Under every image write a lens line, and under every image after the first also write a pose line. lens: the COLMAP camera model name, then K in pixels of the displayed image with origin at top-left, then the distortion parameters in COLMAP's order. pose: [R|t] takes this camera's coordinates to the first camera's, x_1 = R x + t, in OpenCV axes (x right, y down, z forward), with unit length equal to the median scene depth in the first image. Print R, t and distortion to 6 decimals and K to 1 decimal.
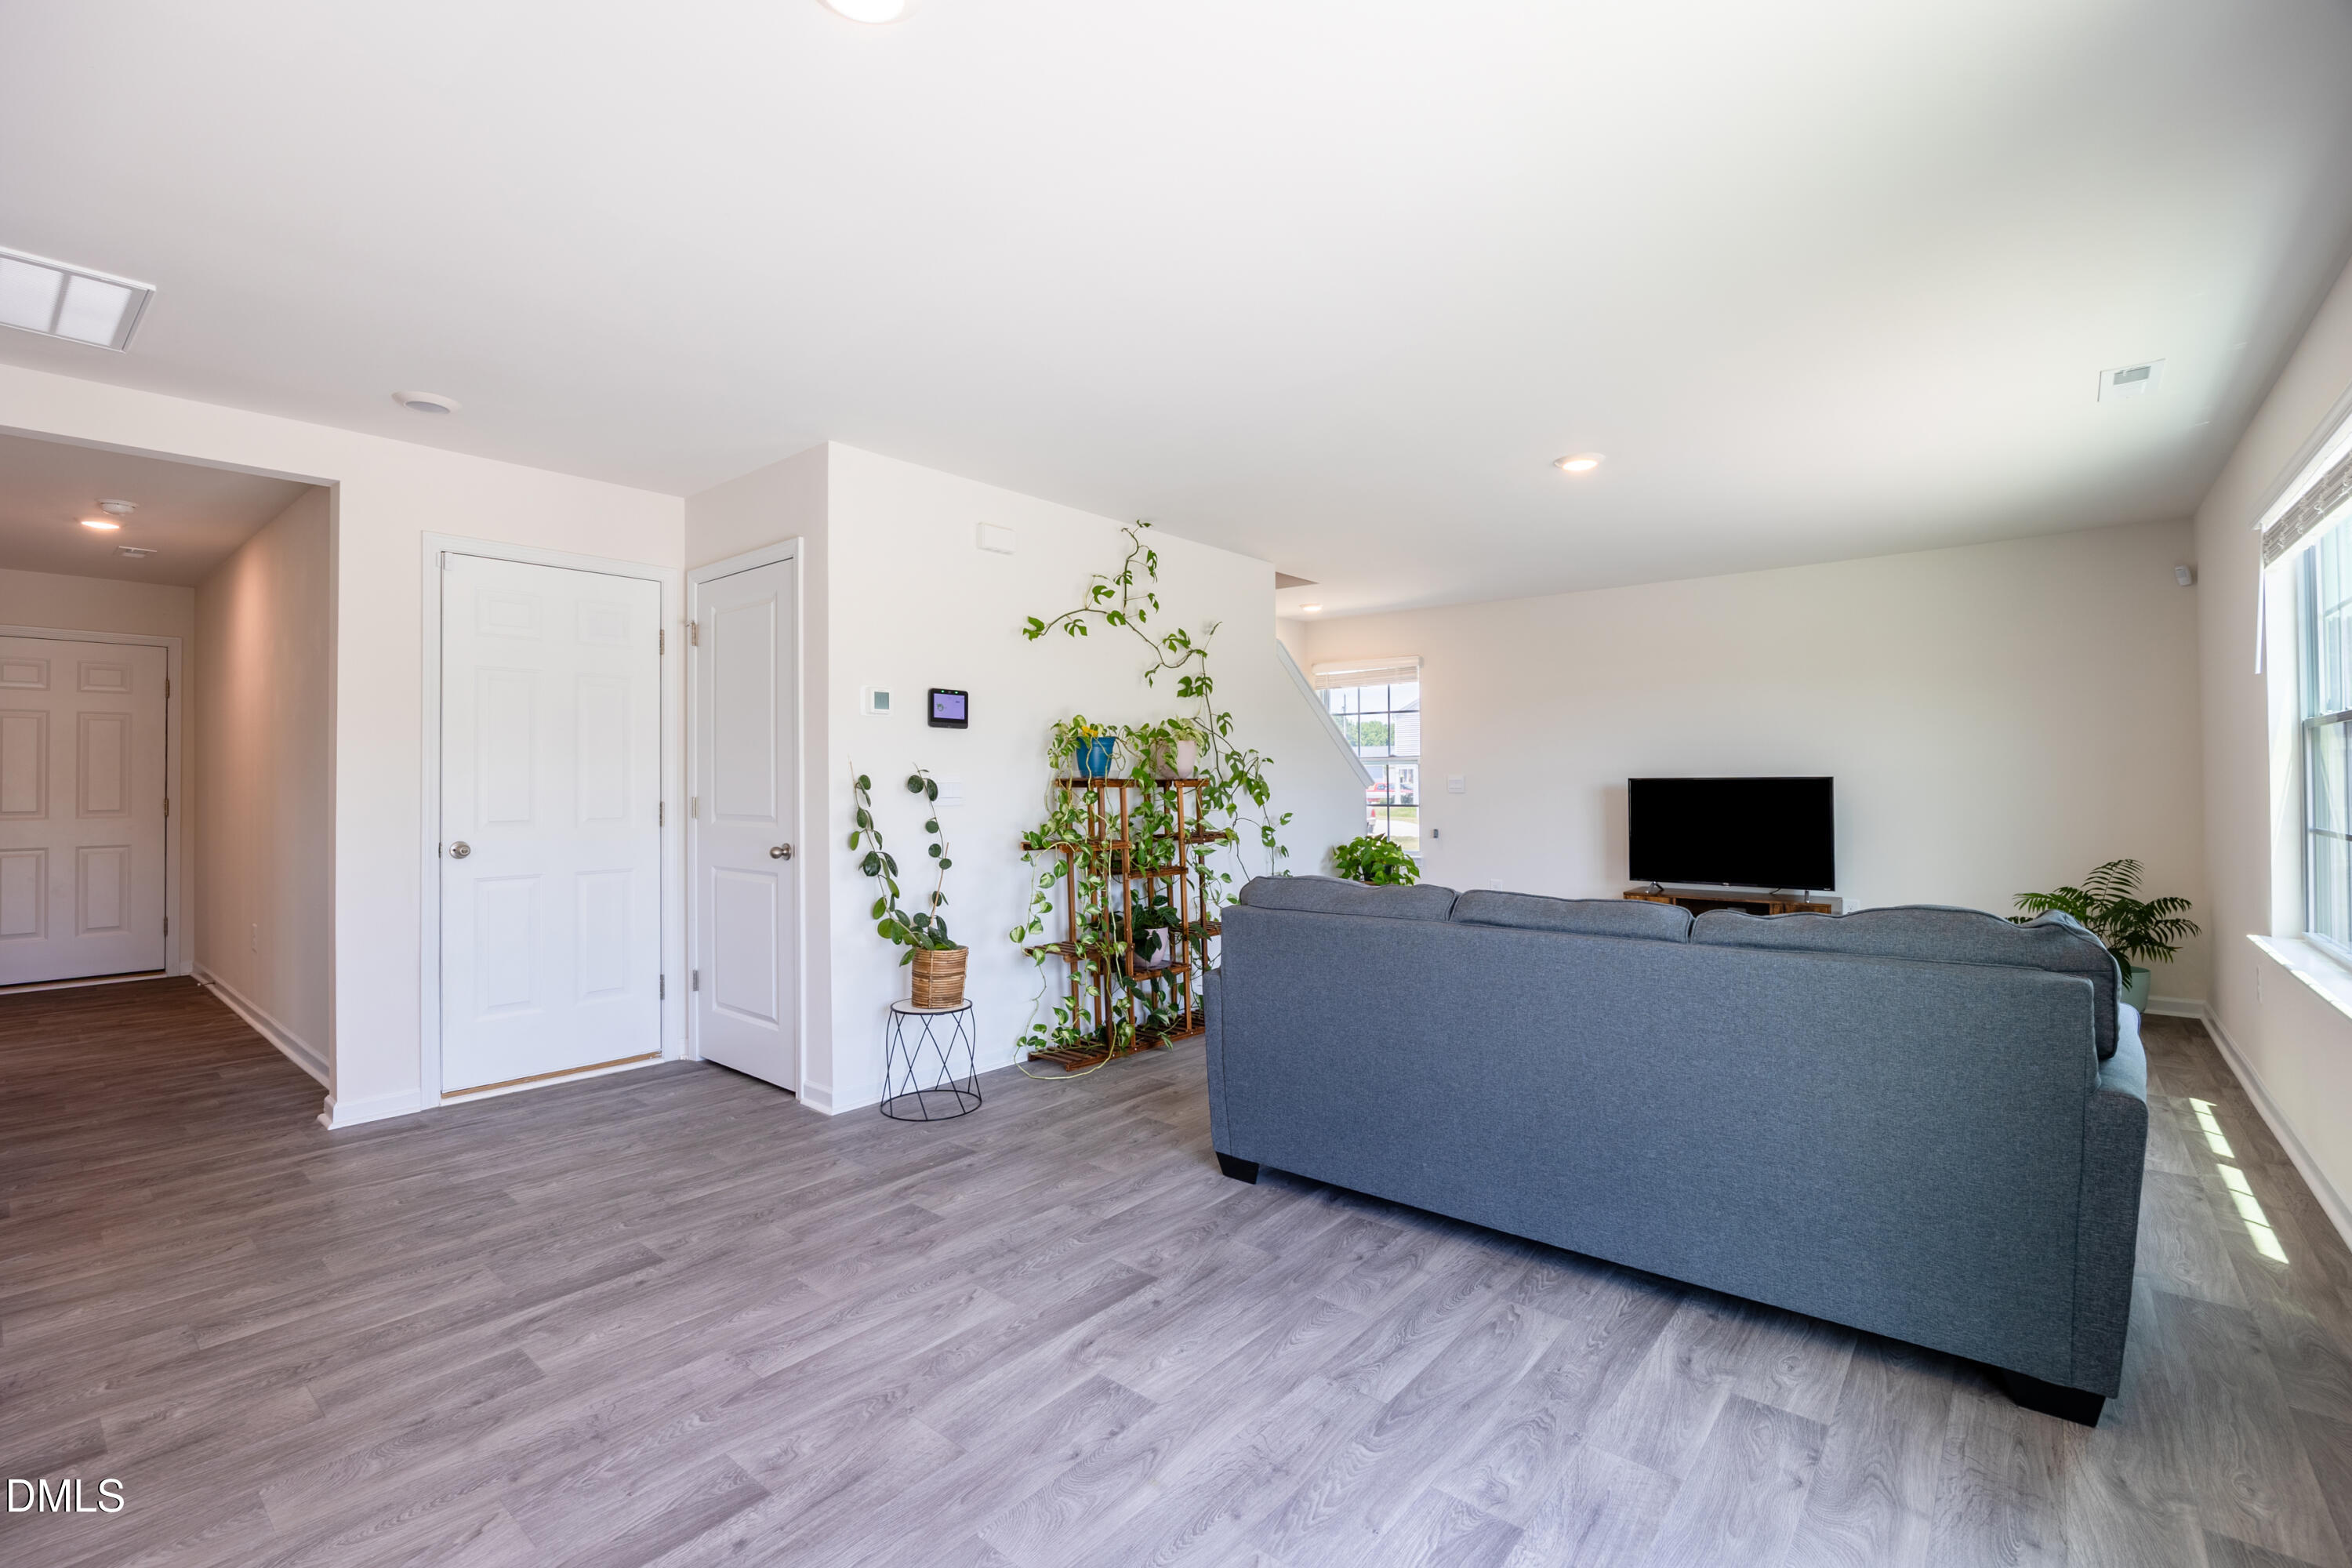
lens RADIAL K [[1046.3, 0, 1189.1], [0, 1046.3, 754.0], [0, 0, 1]] dist [-0.016076, -0.000419]
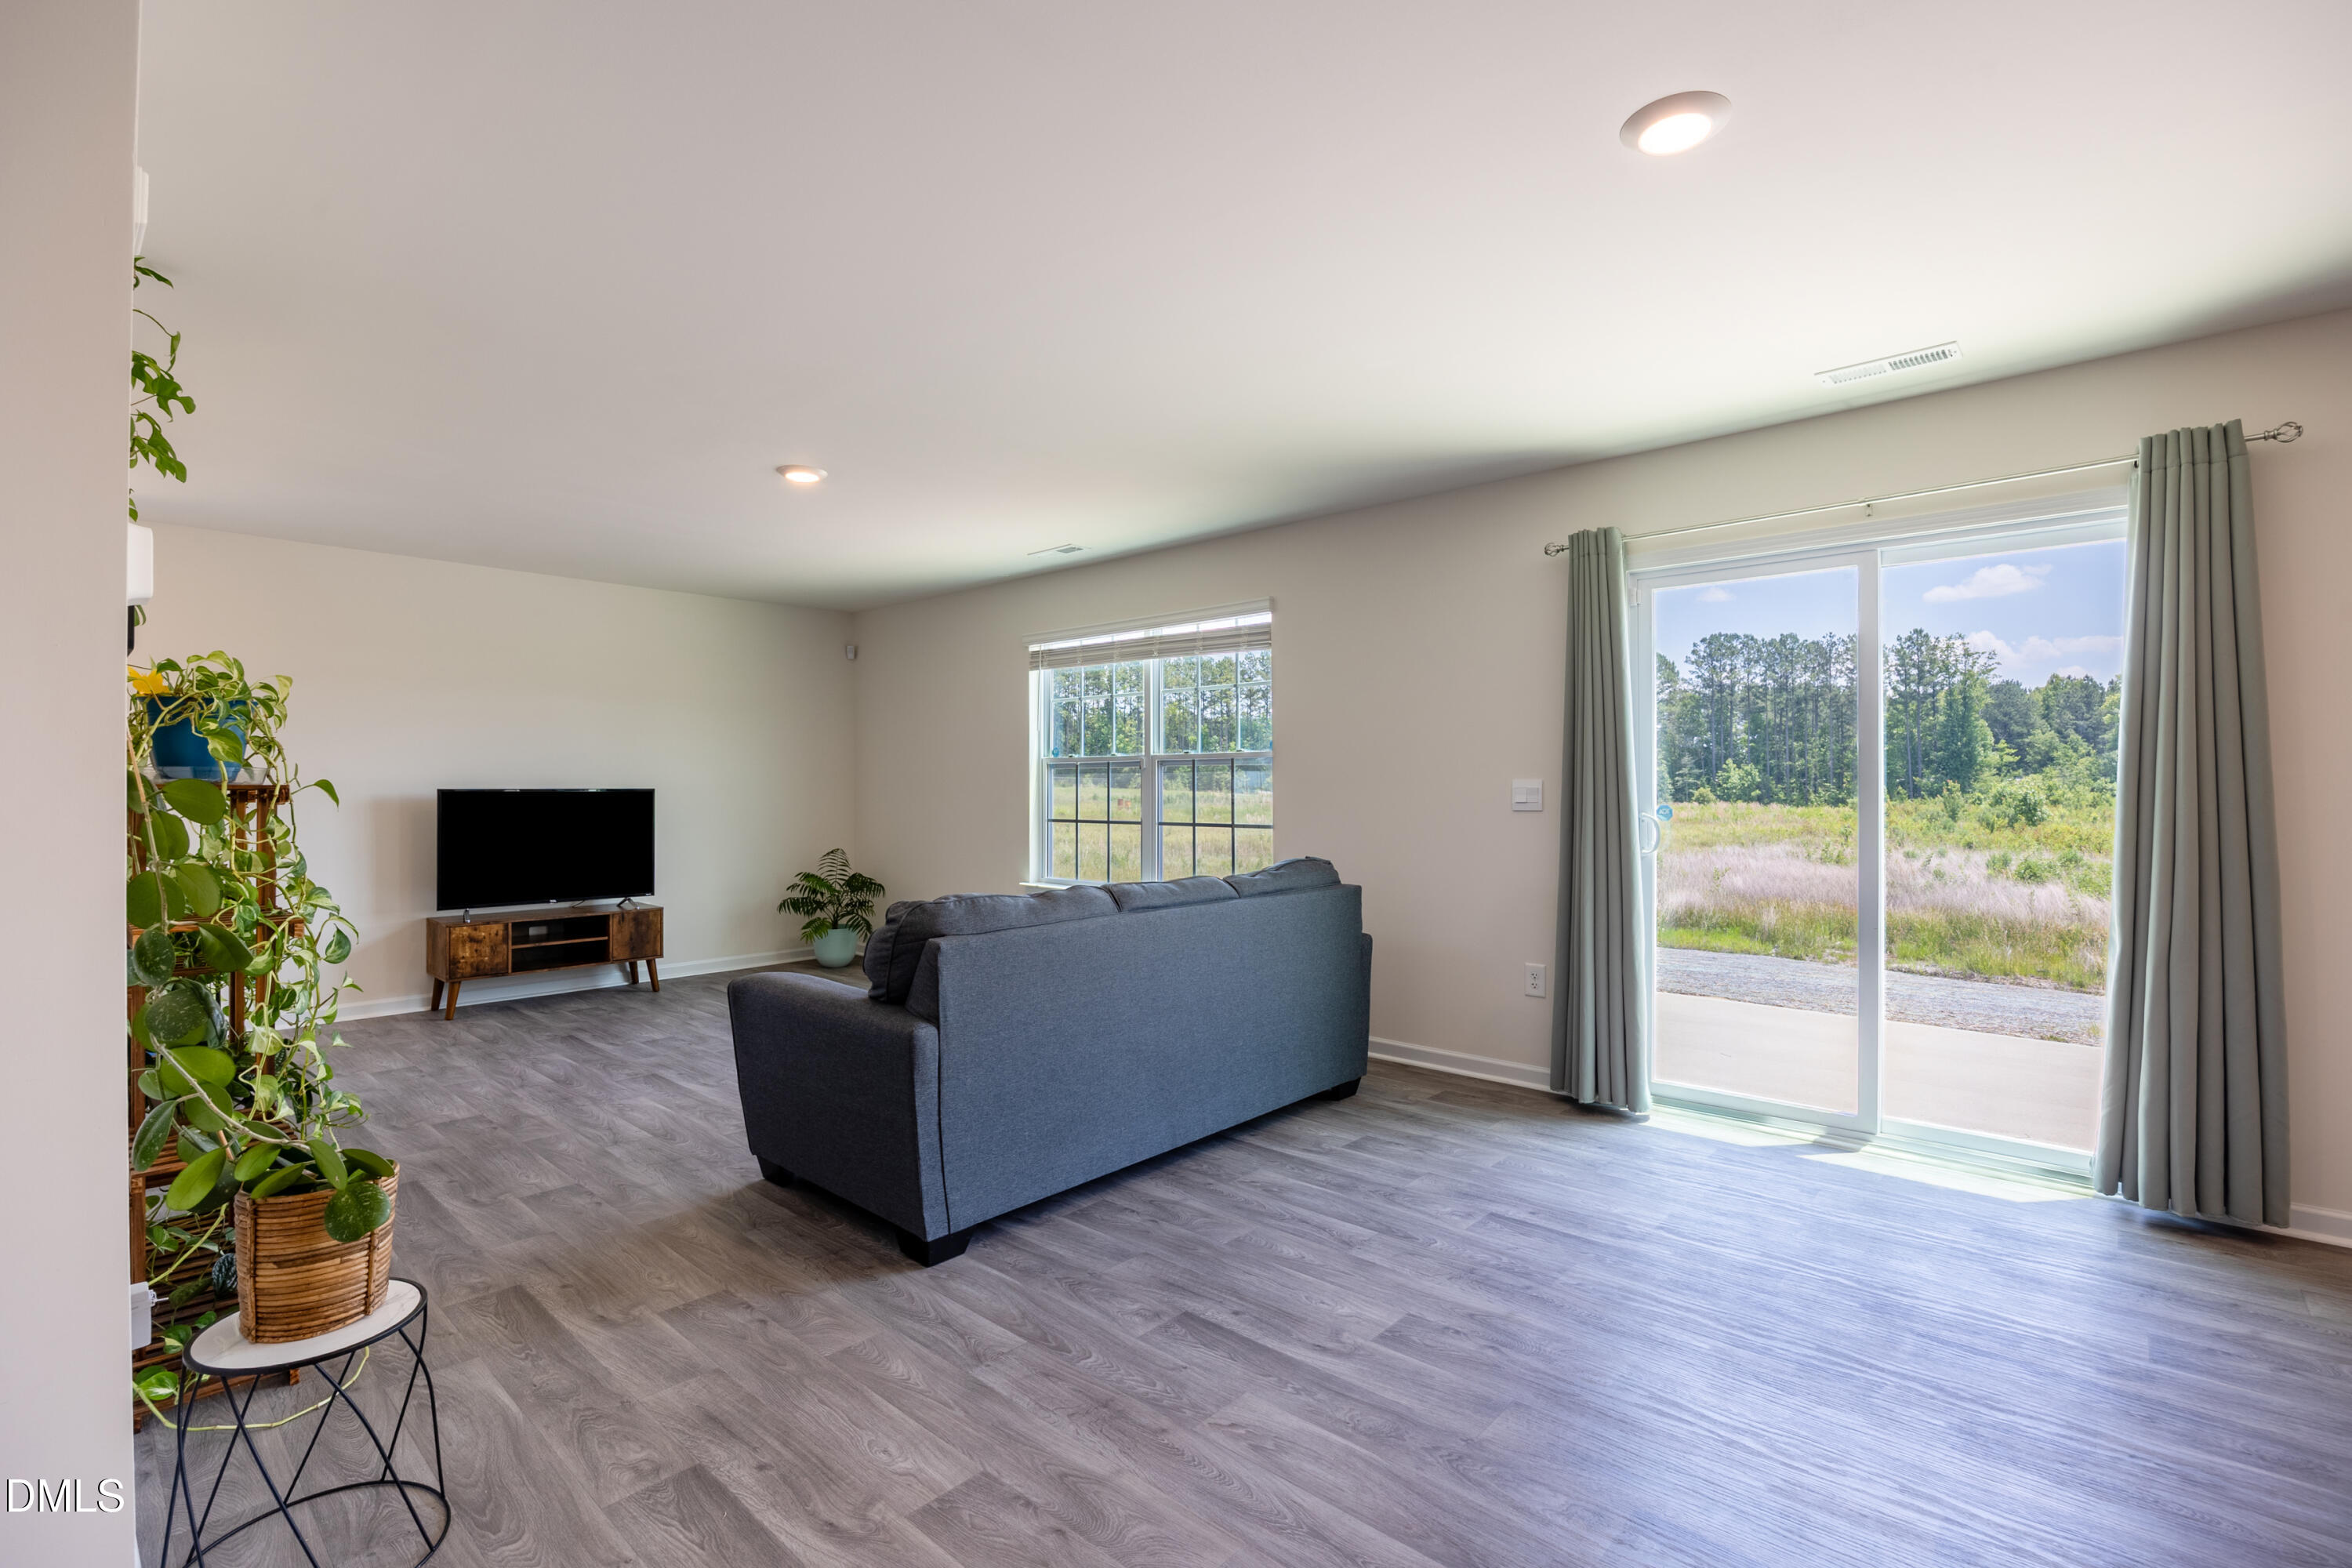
lens RADIAL K [[1046.3, 0, 1160.7], [0, 1046.3, 787.3], [0, 0, 1]] dist [-0.016076, -0.000419]
pose [[0.046077, 0.007489, 0.998910, -0.610066], [-0.027466, 0.999603, -0.006228, 0.018957], [-0.998560, -0.027149, 0.046265, 0.613763]]
